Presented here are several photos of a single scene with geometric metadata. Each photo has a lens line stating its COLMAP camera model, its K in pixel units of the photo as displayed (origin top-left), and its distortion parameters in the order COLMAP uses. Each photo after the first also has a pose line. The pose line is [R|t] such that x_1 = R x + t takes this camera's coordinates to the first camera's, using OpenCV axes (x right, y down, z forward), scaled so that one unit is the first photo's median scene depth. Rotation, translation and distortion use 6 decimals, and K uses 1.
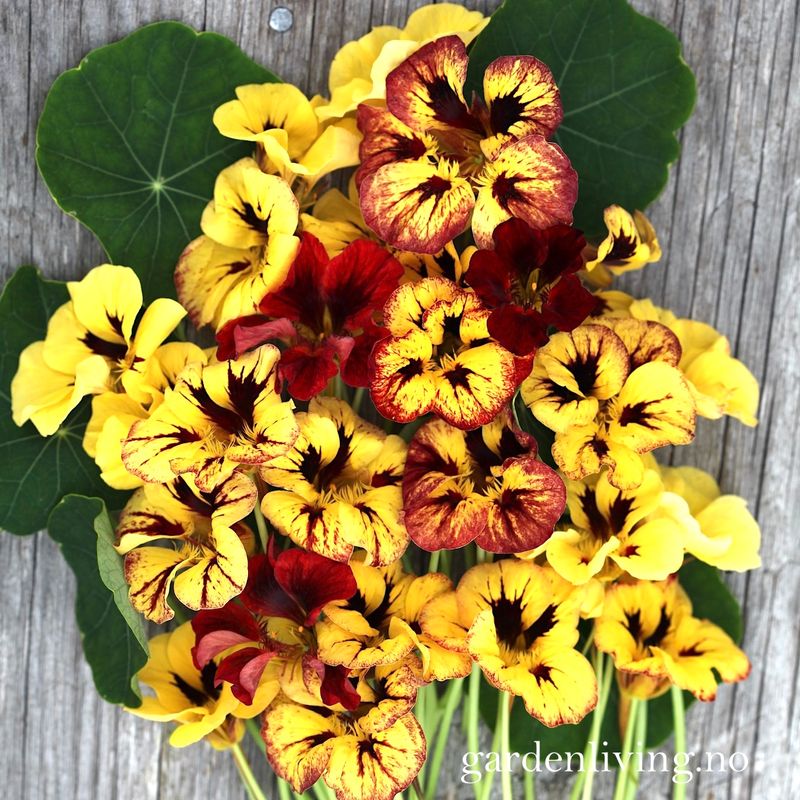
lens RADIAL K [[3796.0, 0, 403.2], [0, 3796.0, 404.2], [0, 0, 1]] dist [-0.228187, 0.000000]
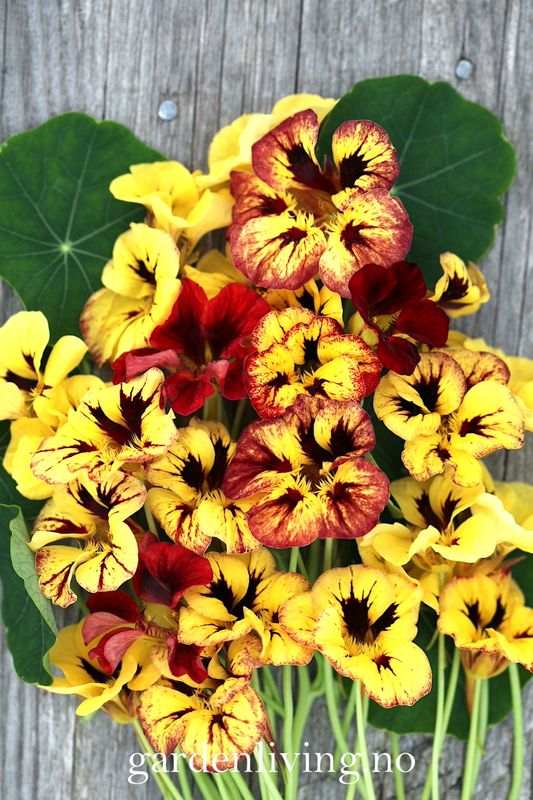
lens RADIAL K [[2527.1, 0, 260.8], [0, 2527.1, 393.8], [0, 0, 1]] dist [-0.142464, 0.000000]
pose [[0.998608, -0.018553, -0.049371, 0.035738], [0.012874, 0.993516, -0.112958, 0.080180], [0.051147, 0.112165, 0.992372, 0.222018]]
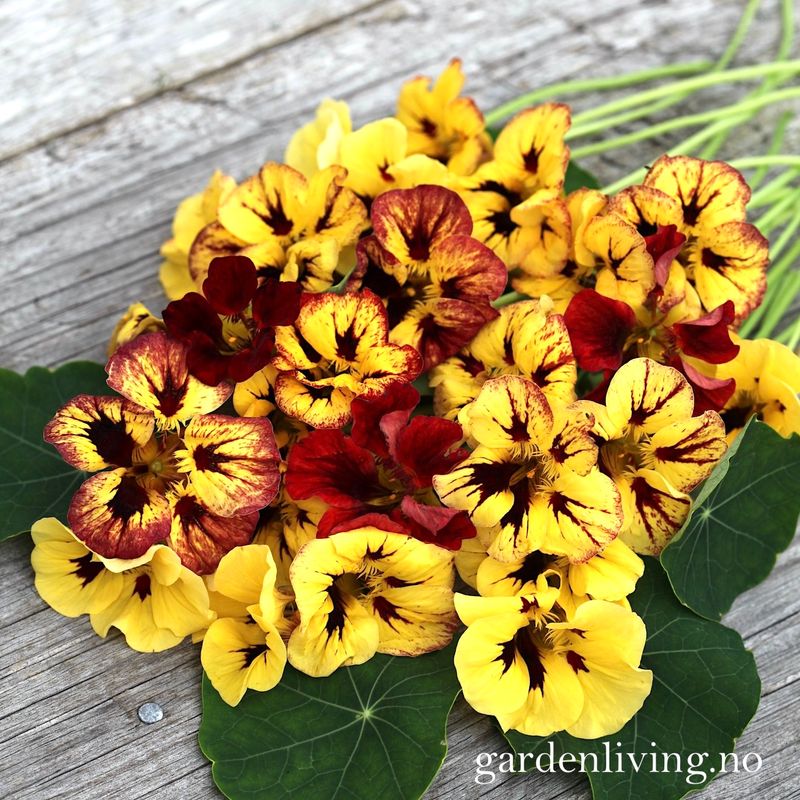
lens RADIAL K [[3796.0, 0, 399.4], [0, 3796.0, 400.6], [0, 0, 1]] dist [-0.228187, 0.000000]
pose [[-0.588468, -0.713482, 0.380328, -0.385606], [0.807861, -0.499872, 0.312232, -0.317057], [-0.032656, 0.490991, 0.870552, 0.125490]]
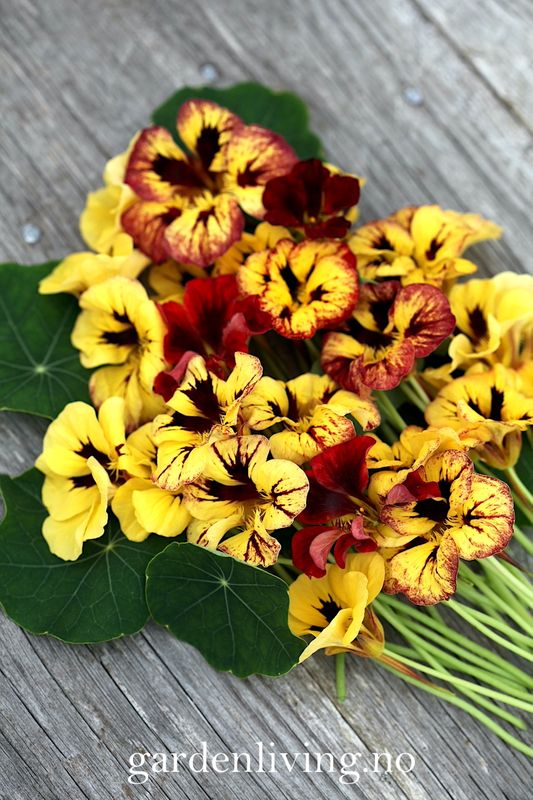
lens RADIAL K [[2527.1, 0, 266.4], [0, 2527.1, 397.9], [0, 0, 1]] dist [-0.142464, 0.000000]
pose [[0.739897, -0.590182, 0.322859, -0.294115], [0.672184, 0.667754, -0.319801, 0.277079], [-0.026850, 0.453641, 0.890780, 0.248267]]
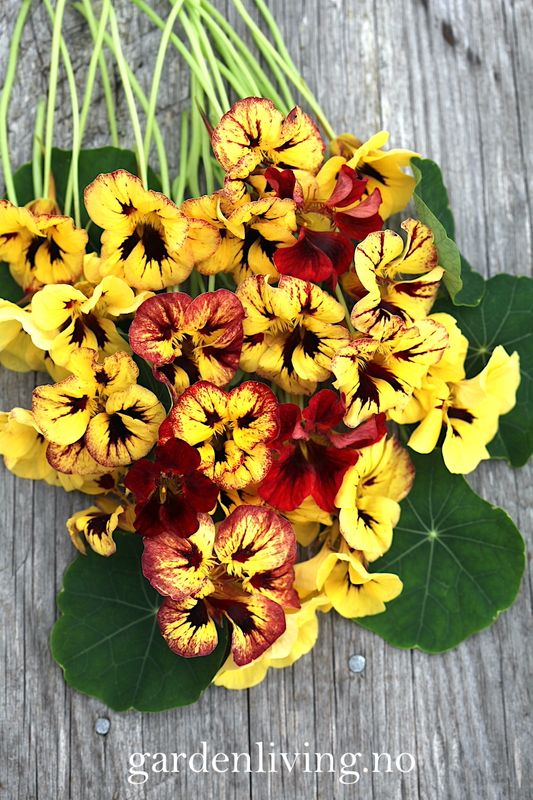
lens RADIAL K [[2527.1, 0, 249.1], [0, 2527.1, 428.1], [0, 0, 1]] dist [-0.142464, 0.000000]
pose [[-0.987552, 0.102995, -0.118879, 0.109399], [-0.102495, -0.994680, -0.010335, -0.002630], [-0.119311, 0.001978, 0.992855, 0.092716]]
